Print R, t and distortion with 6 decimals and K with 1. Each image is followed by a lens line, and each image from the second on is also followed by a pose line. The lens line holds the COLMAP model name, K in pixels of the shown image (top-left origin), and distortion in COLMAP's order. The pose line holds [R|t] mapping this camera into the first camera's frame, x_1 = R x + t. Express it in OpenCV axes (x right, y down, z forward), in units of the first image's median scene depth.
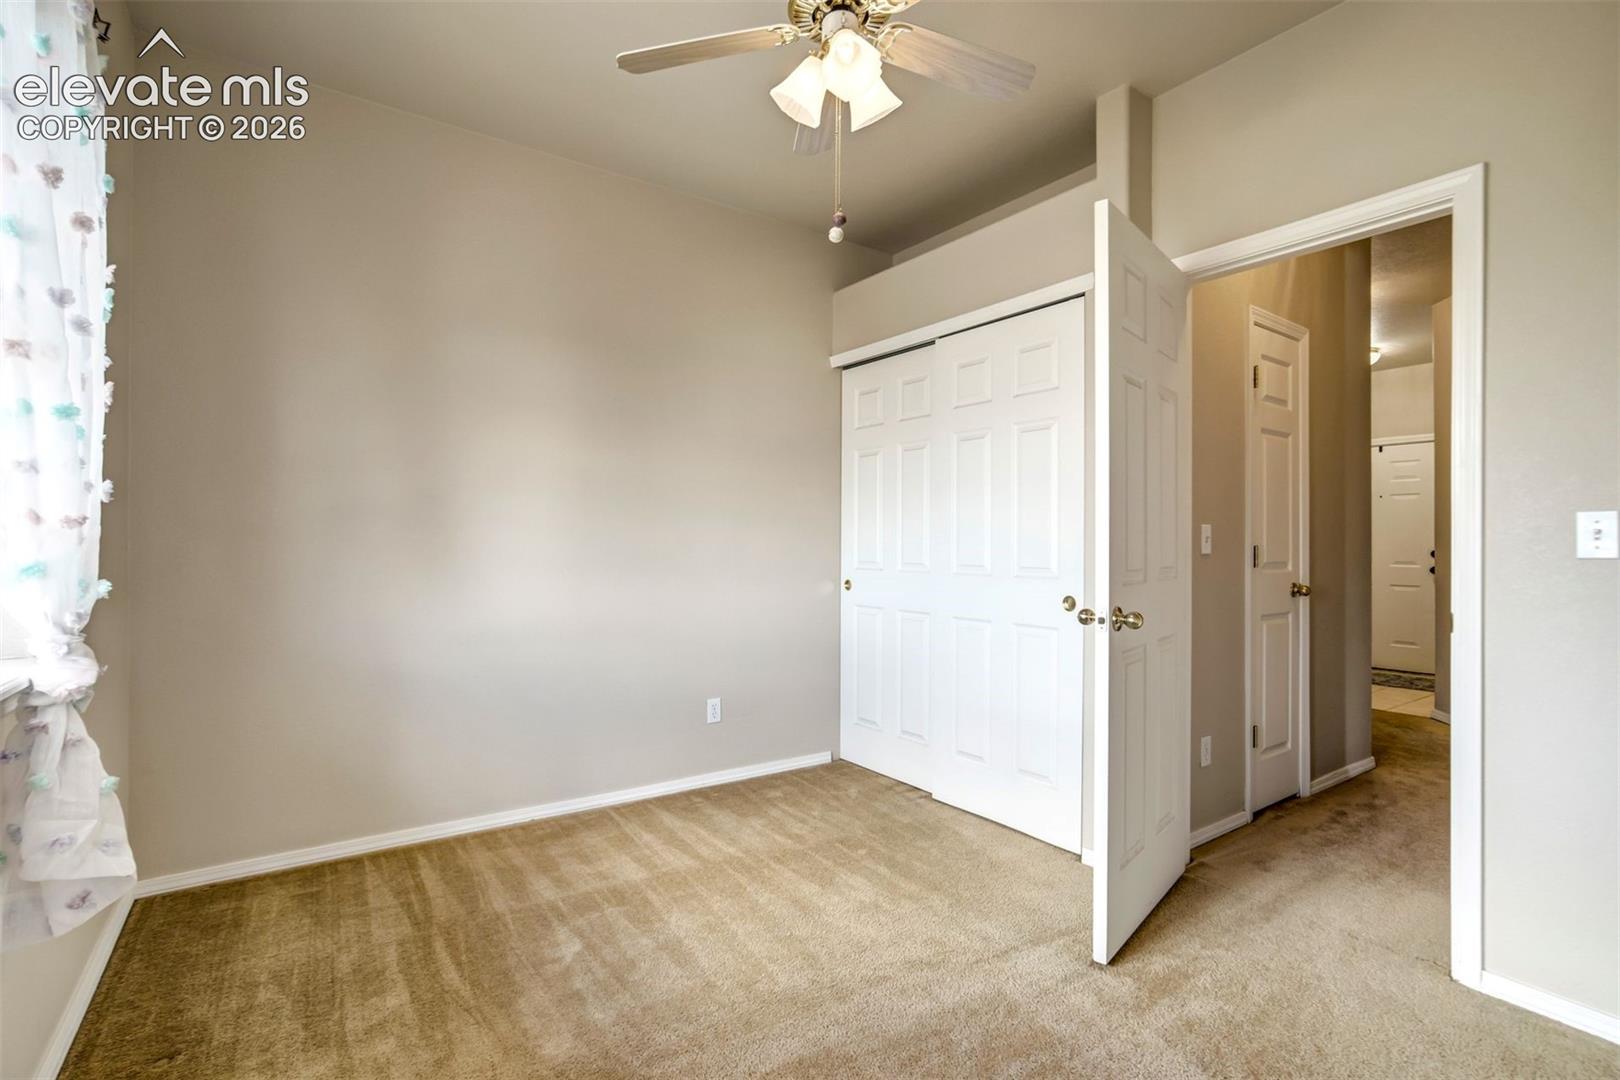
lens RADIAL K [[763.1, 0, 812.6], [0, 763.1, 546.7], [0, 0, 1]] dist [-0.036721, 0.018159]
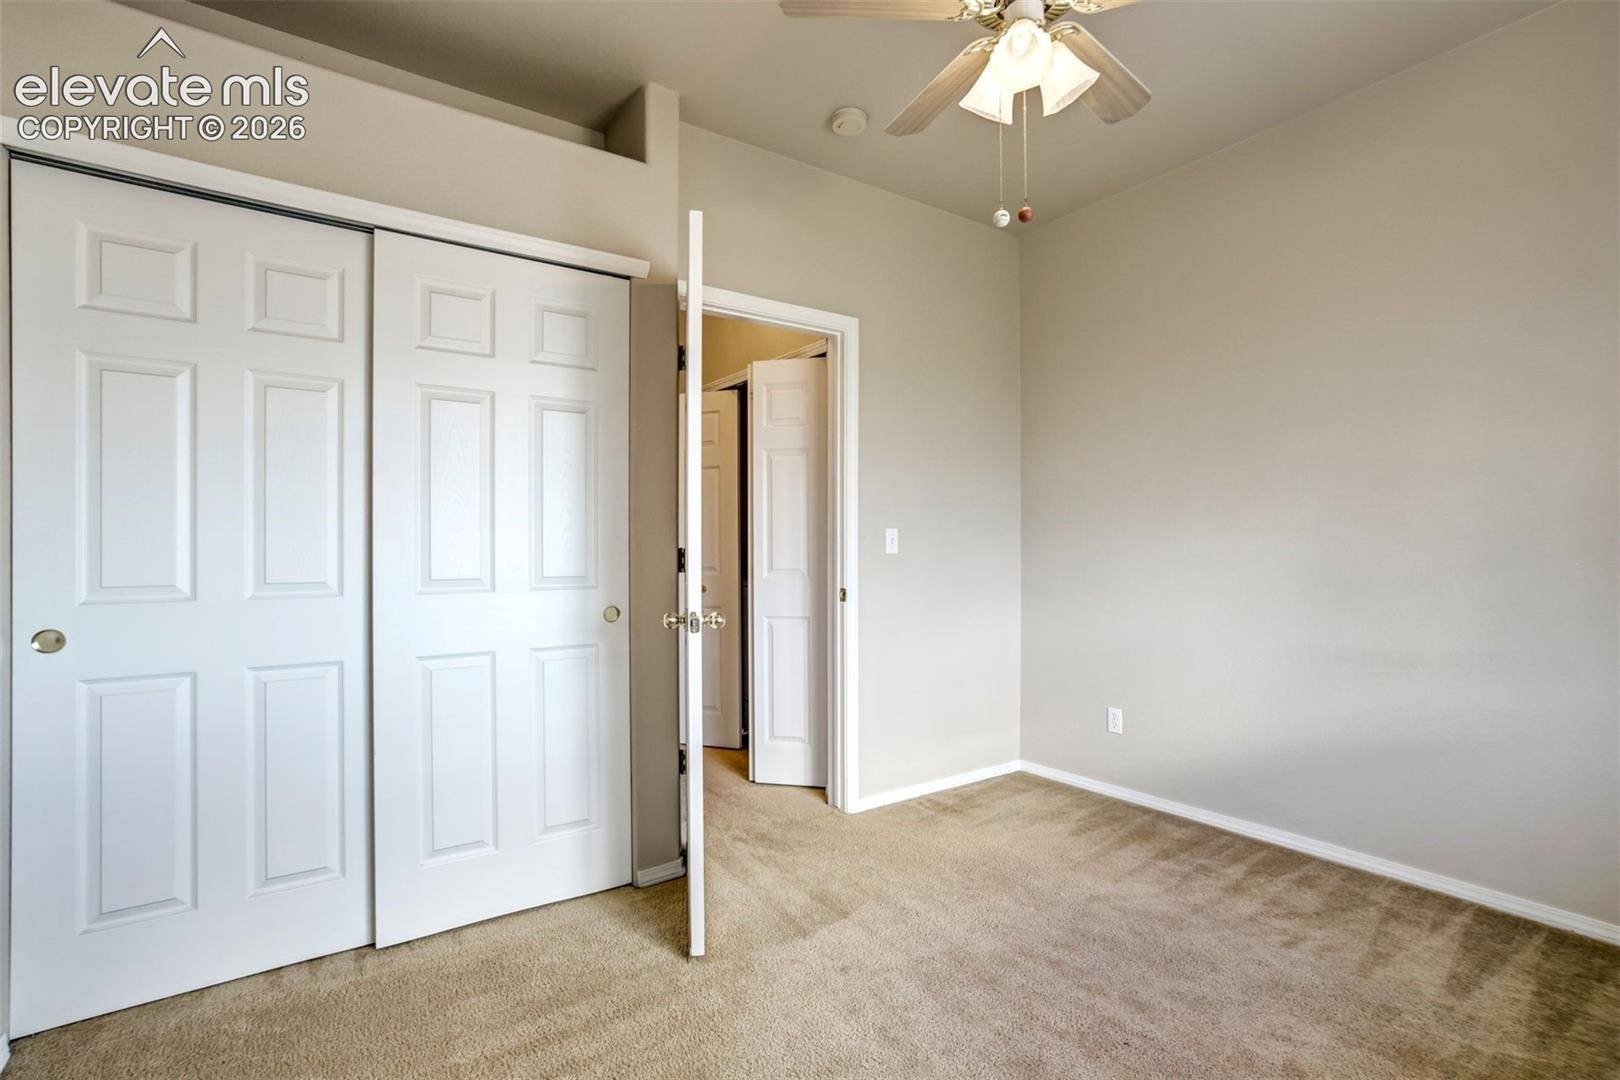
lens RADIAL K [[763.1, 0, 805.9], [0, 763.1, 546.7], [0, 0, 1]] dist [-0.036721, 0.018159]
pose [[0.007319, -0.001931, 0.999971, -0.461914], [0.012539, 0.999920, 0.001840, -0.002039], [-0.999895, 0.012525, 0.007342, 0.630622]]
